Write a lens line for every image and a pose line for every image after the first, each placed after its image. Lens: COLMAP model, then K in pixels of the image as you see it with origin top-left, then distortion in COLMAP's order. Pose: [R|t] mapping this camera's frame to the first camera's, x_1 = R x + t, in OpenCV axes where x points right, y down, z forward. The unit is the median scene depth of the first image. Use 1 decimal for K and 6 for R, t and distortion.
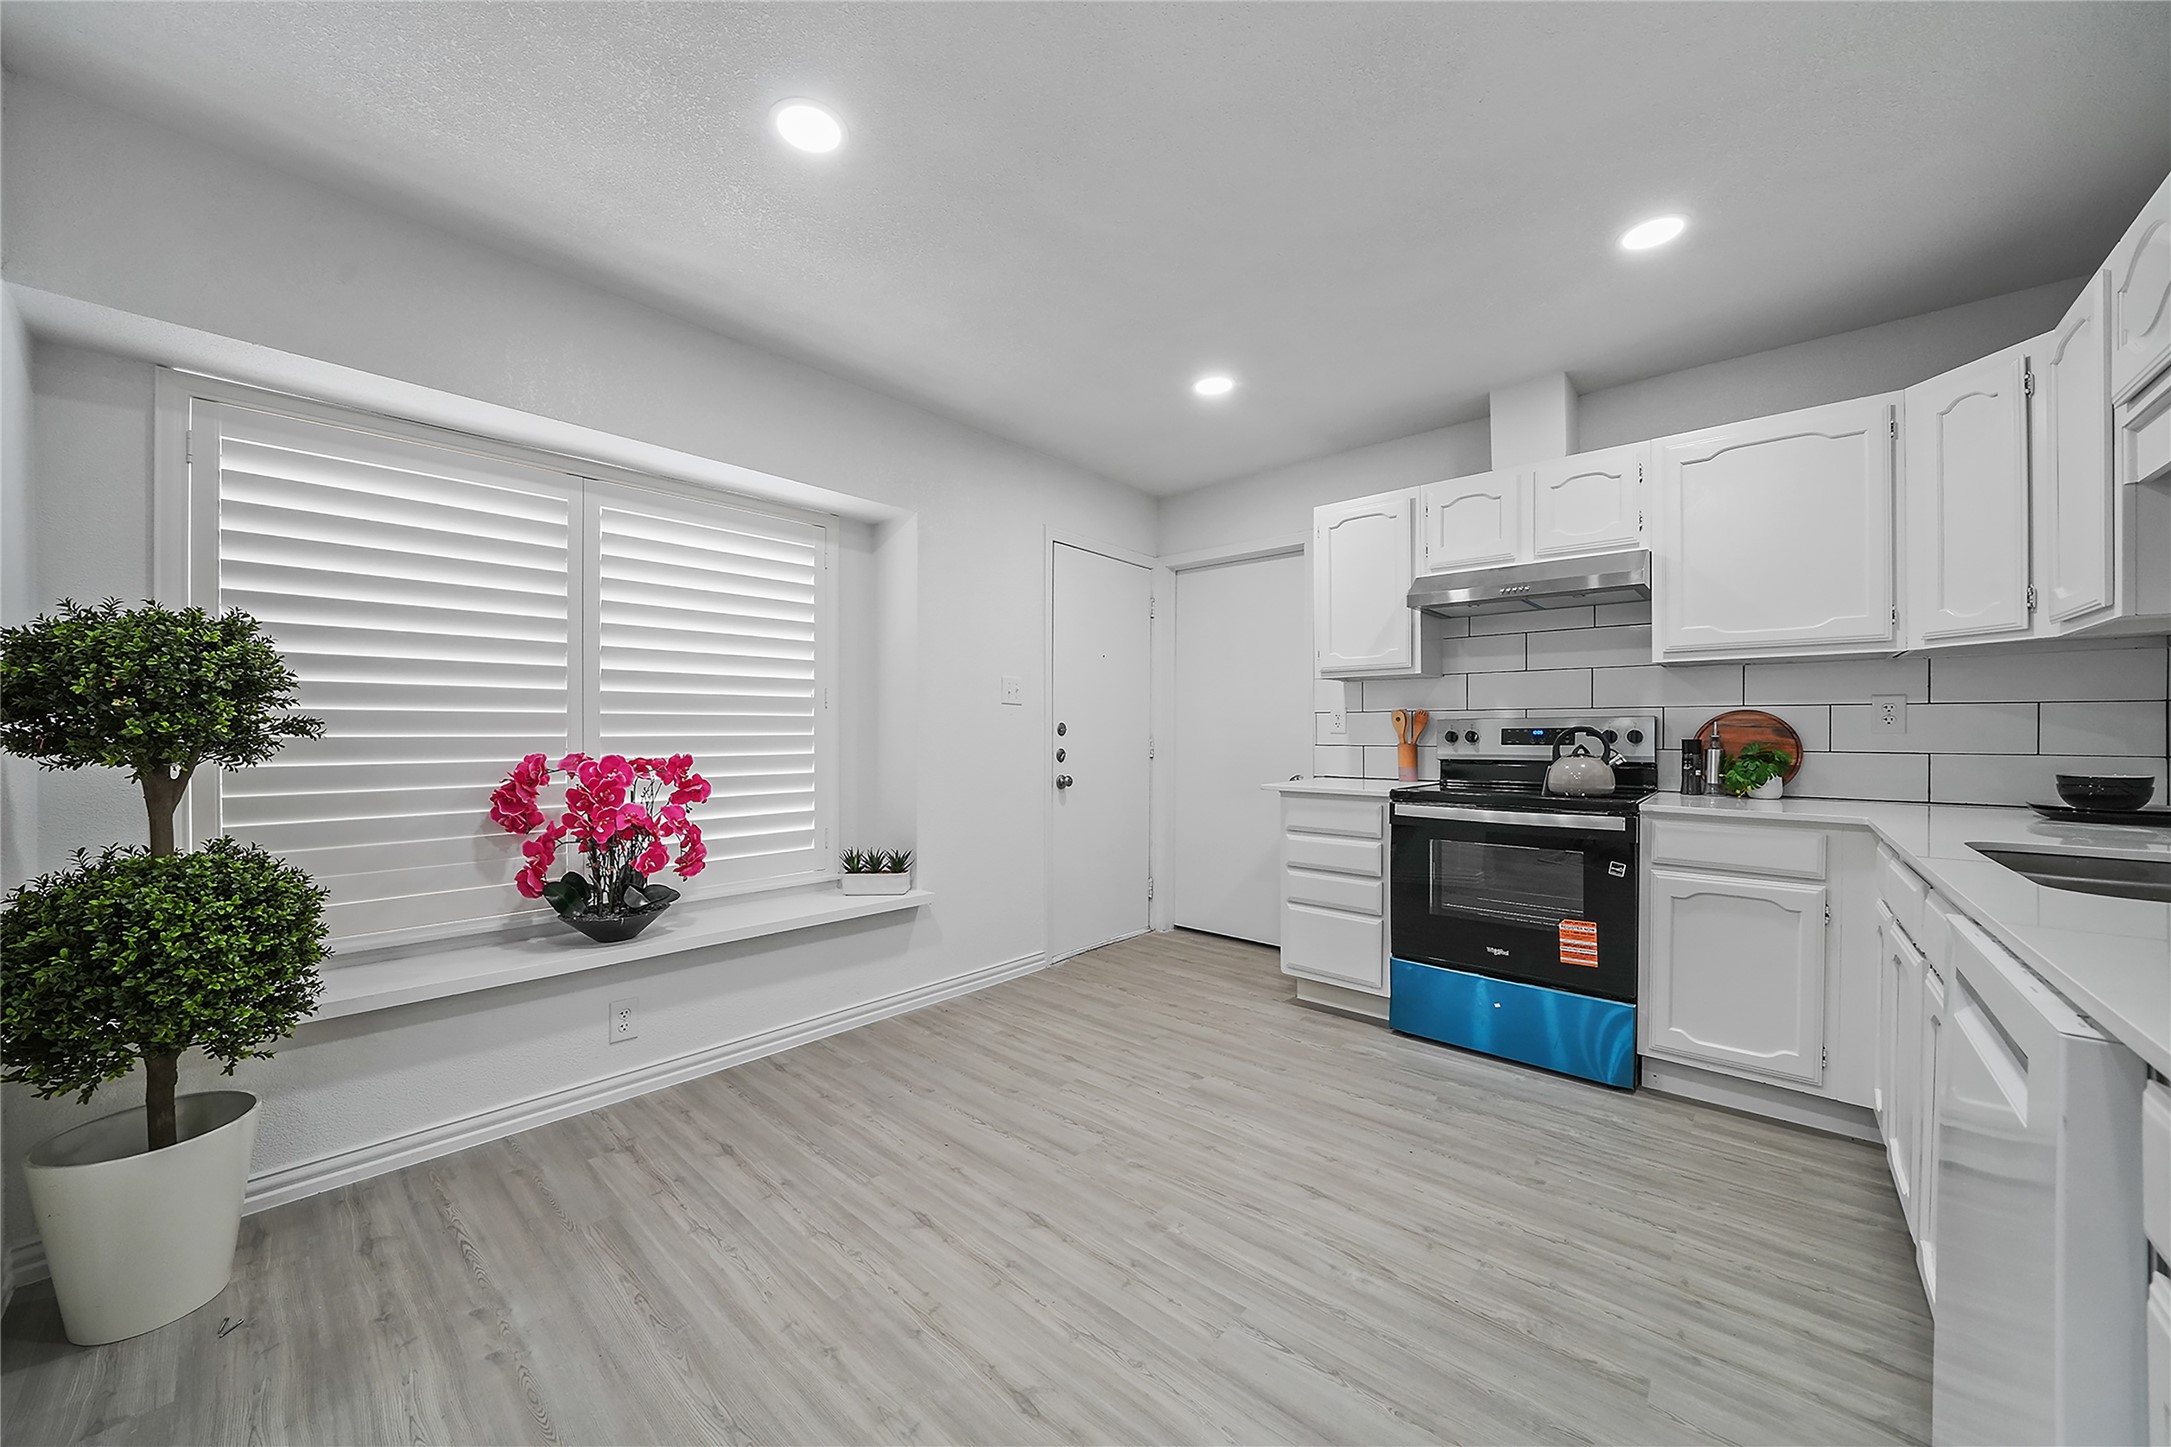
lens RADIAL K [[783.6, 0, 1053.1], [0, 783.6, 730.5], [0, 0, 1]] dist [-0.016040, 0.000267]
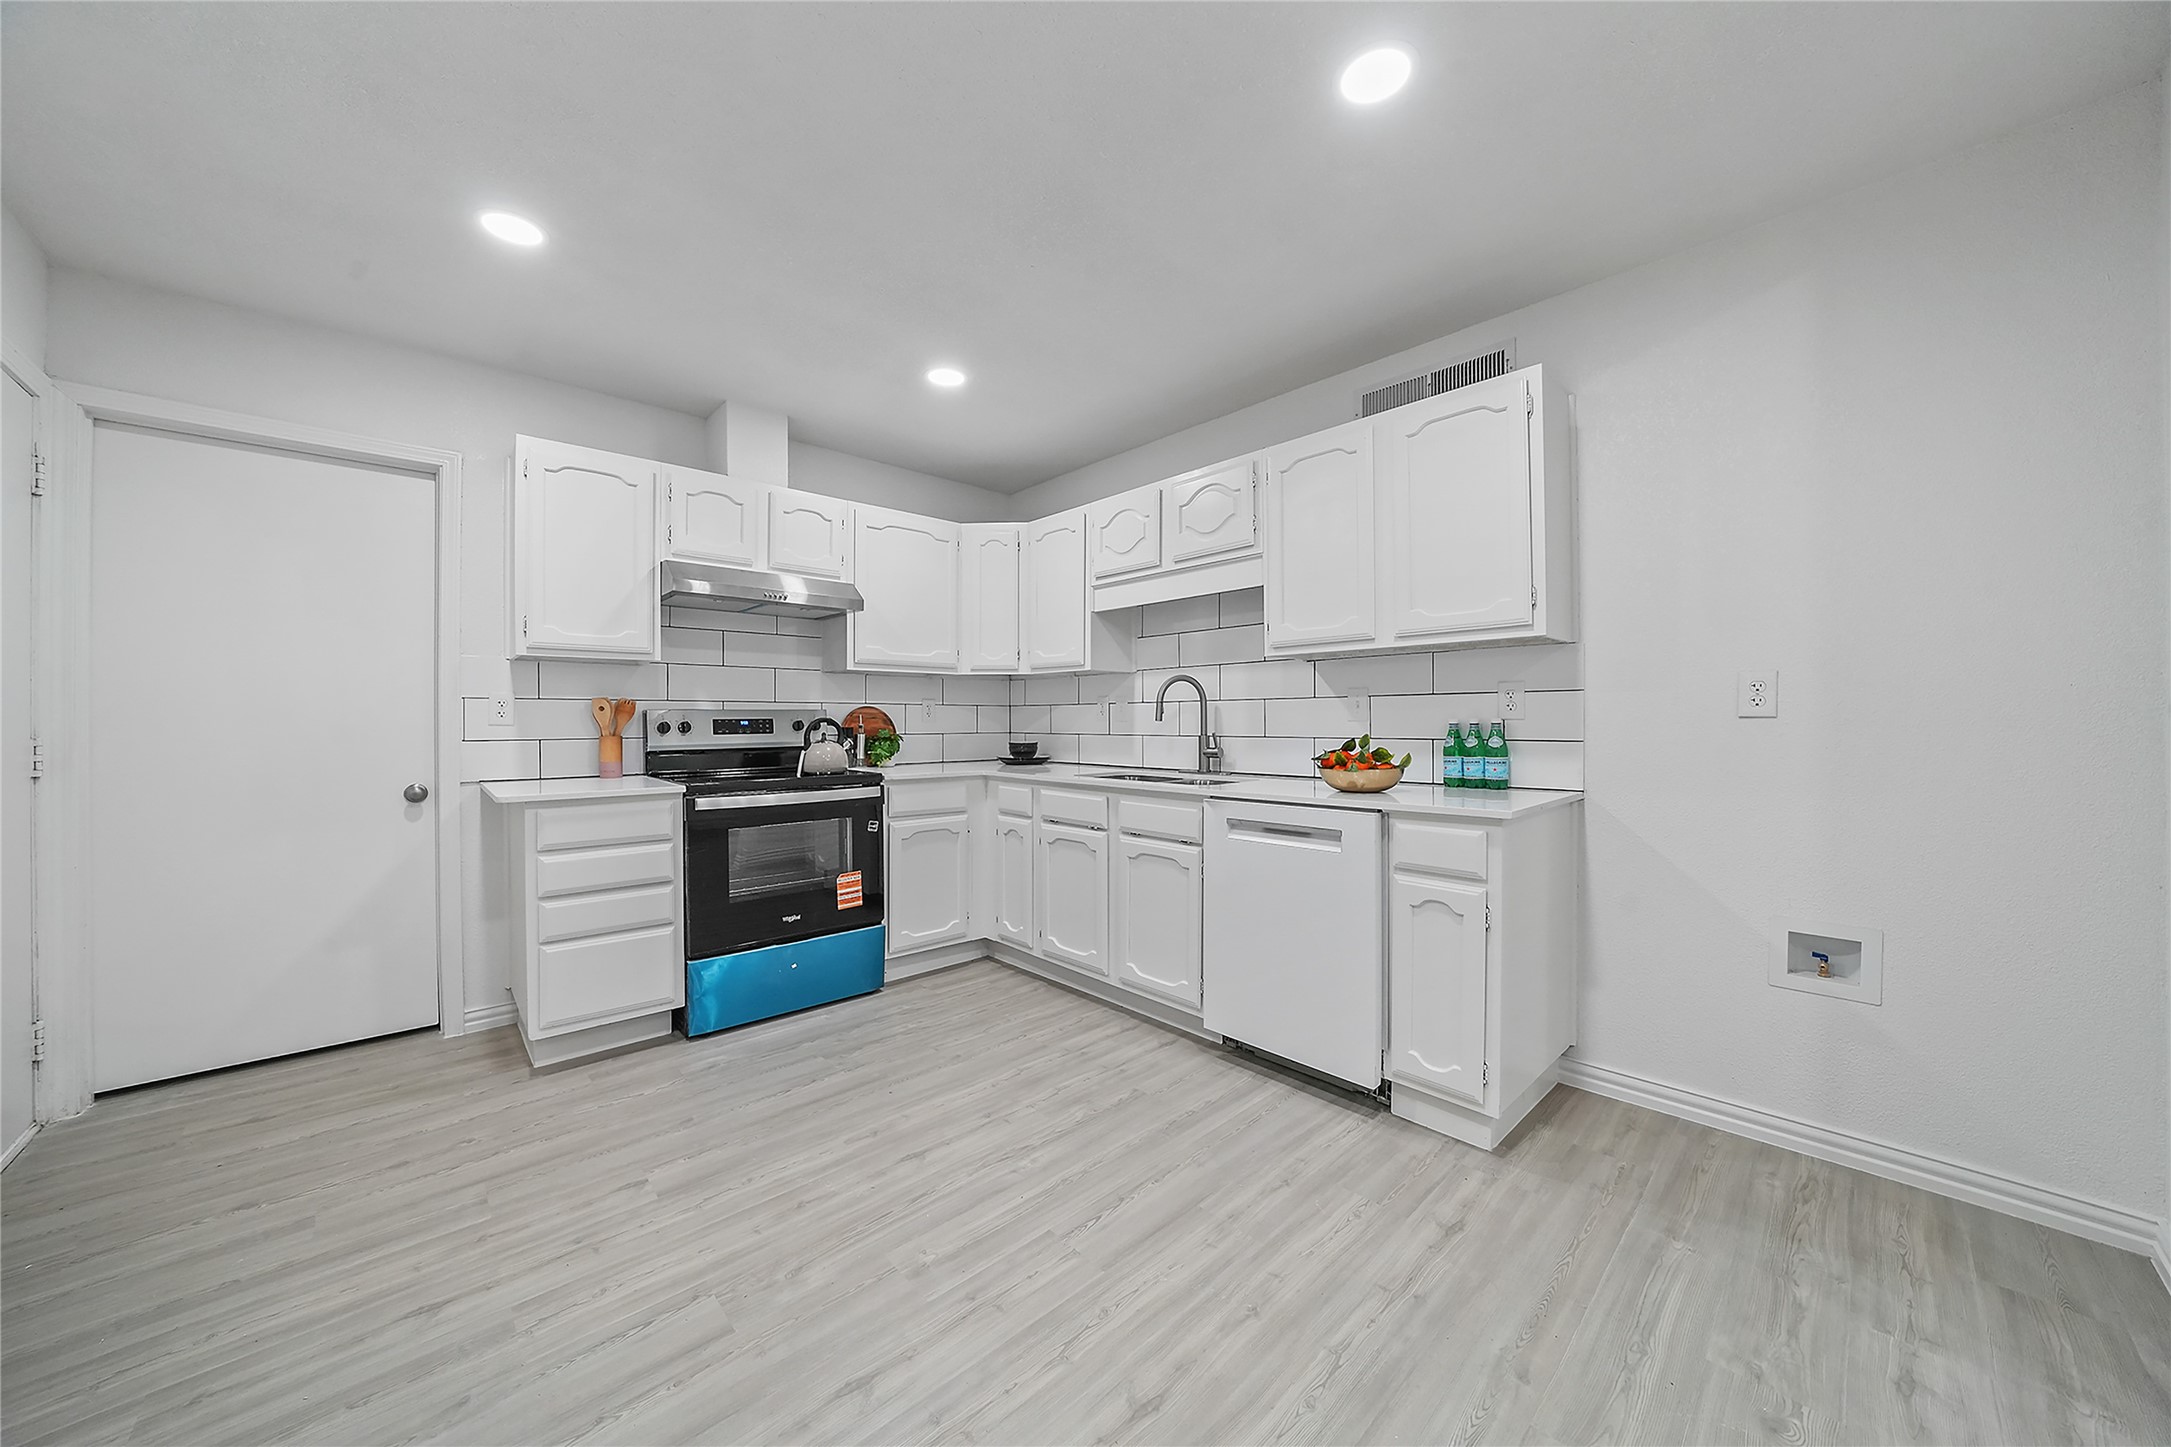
lens RADIAL K [[772.7, 0, 1078.4], [0, 772.7, 720.5], [0, 0, 1]] dist [-0.018163, 0.000370]
pose [[0.058122, -0.002996, 0.998305, -0.553941], [0.000934, 0.999995, 0.002946, -0.004044], [-0.998309, 0.000761, 0.058124, 0.568262]]
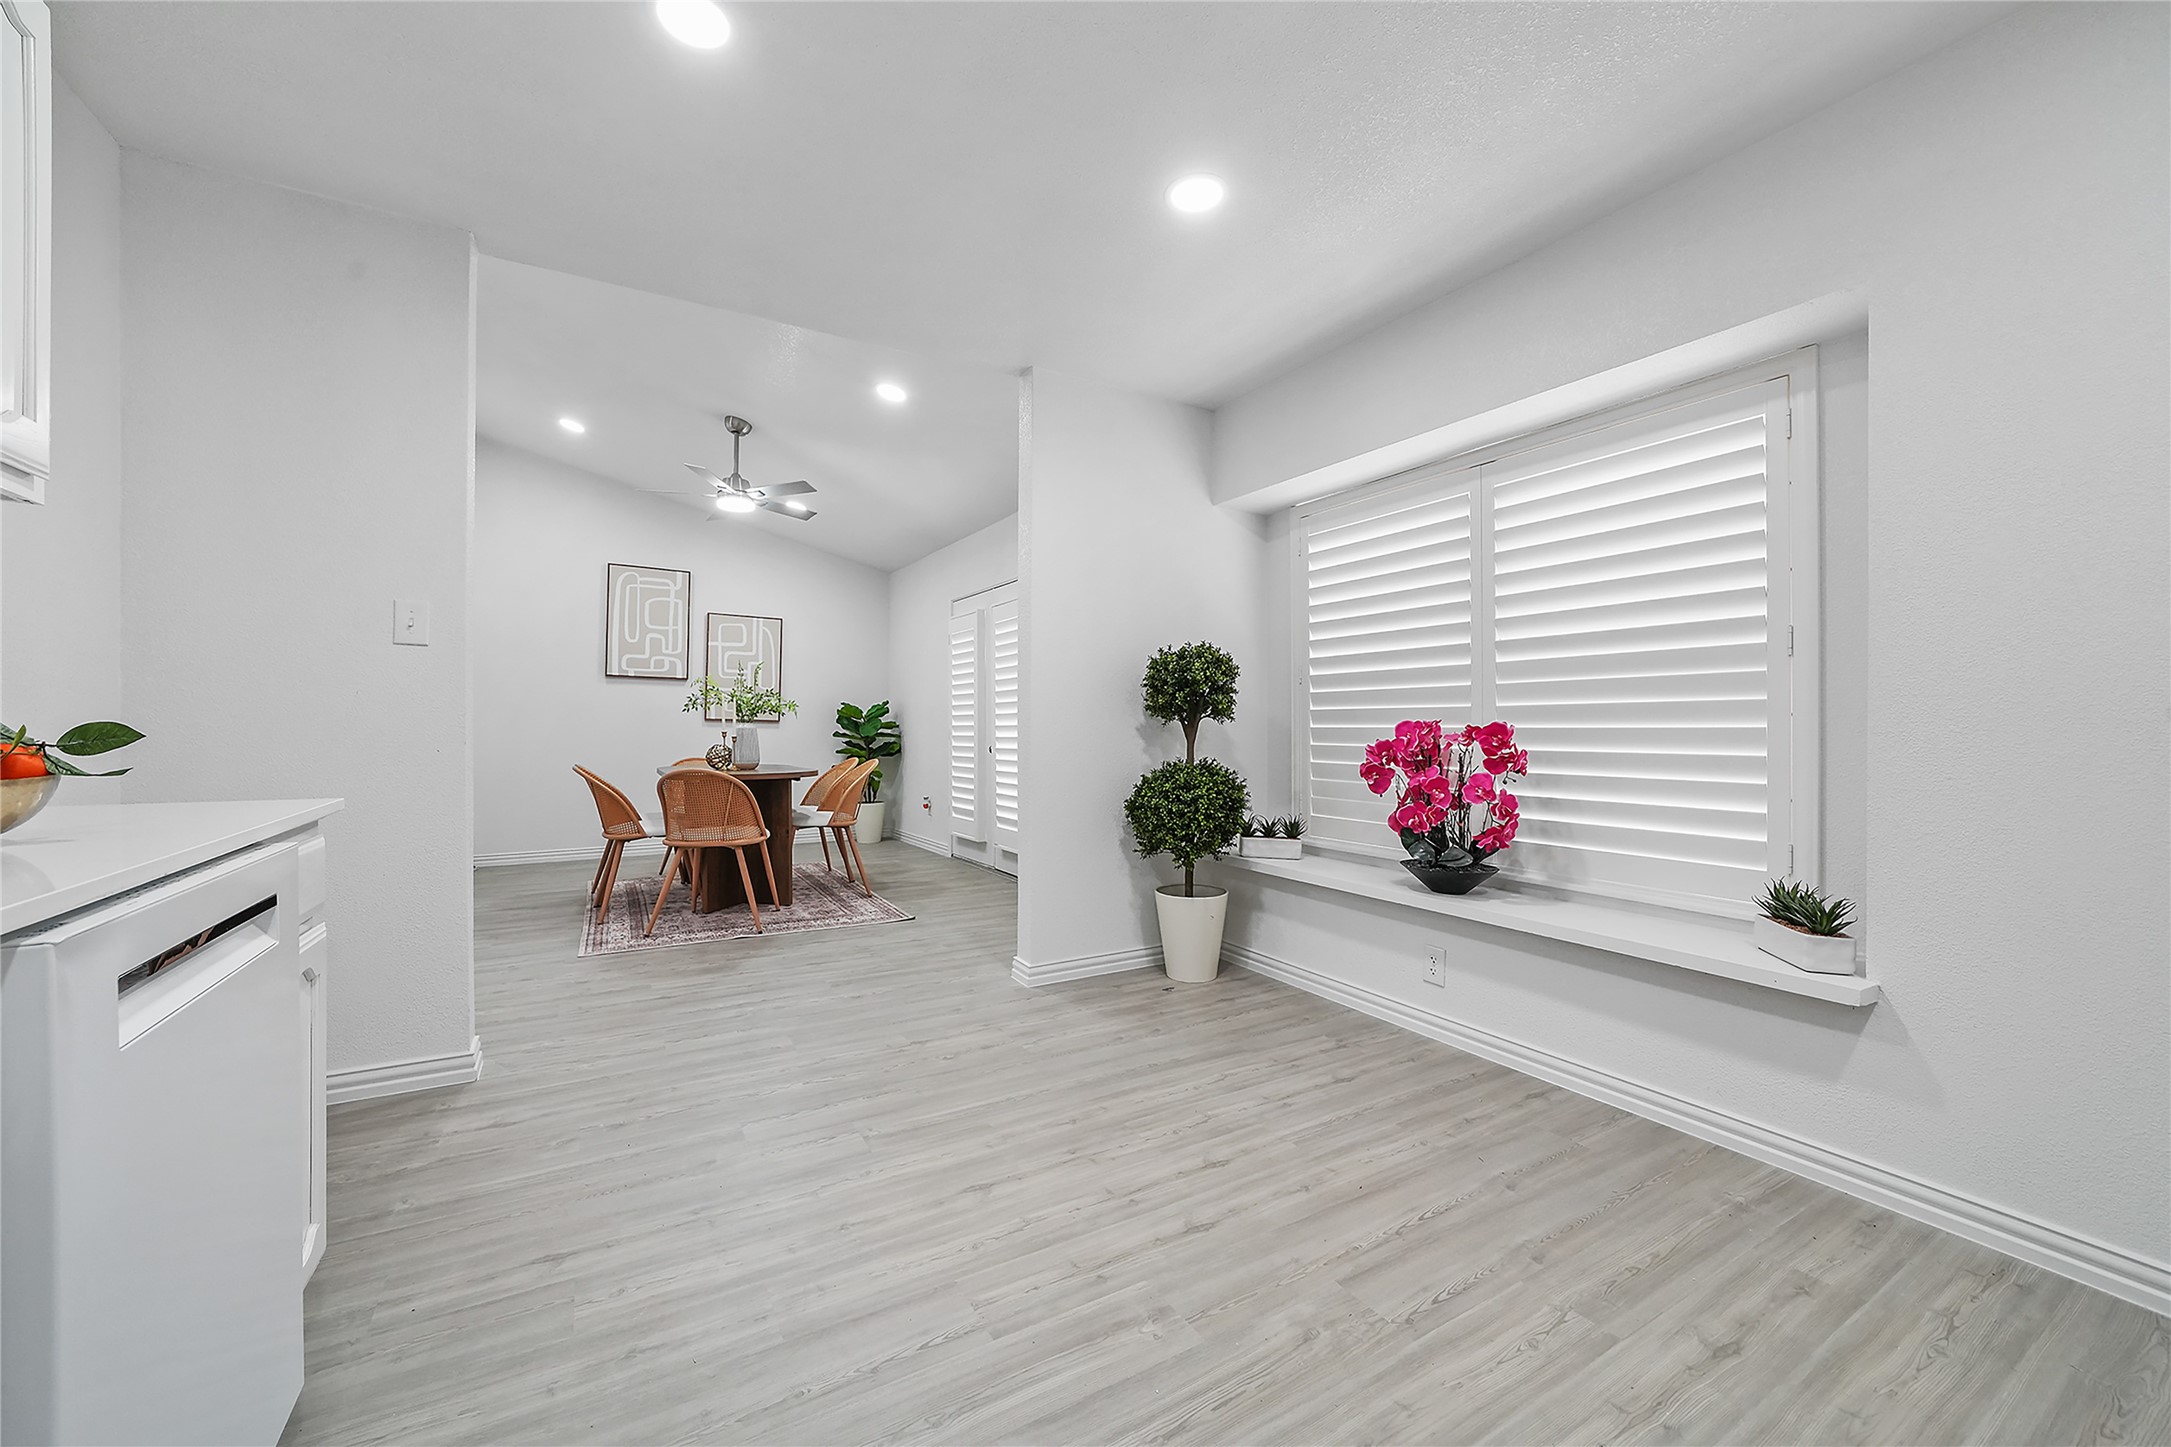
lens RADIAL K [[804.8, 0, 1066.2], [0, 804.8, 724.8], [0, 0, 1]] dist [-0.007121, -0.000006]
pose [[-0.280342, -0.000995, -0.959900, 0.690019], [-0.000731, 0.999999, -0.000824, 0.038831], [0.959900, 0.000470, -0.280343, 0.845246]]
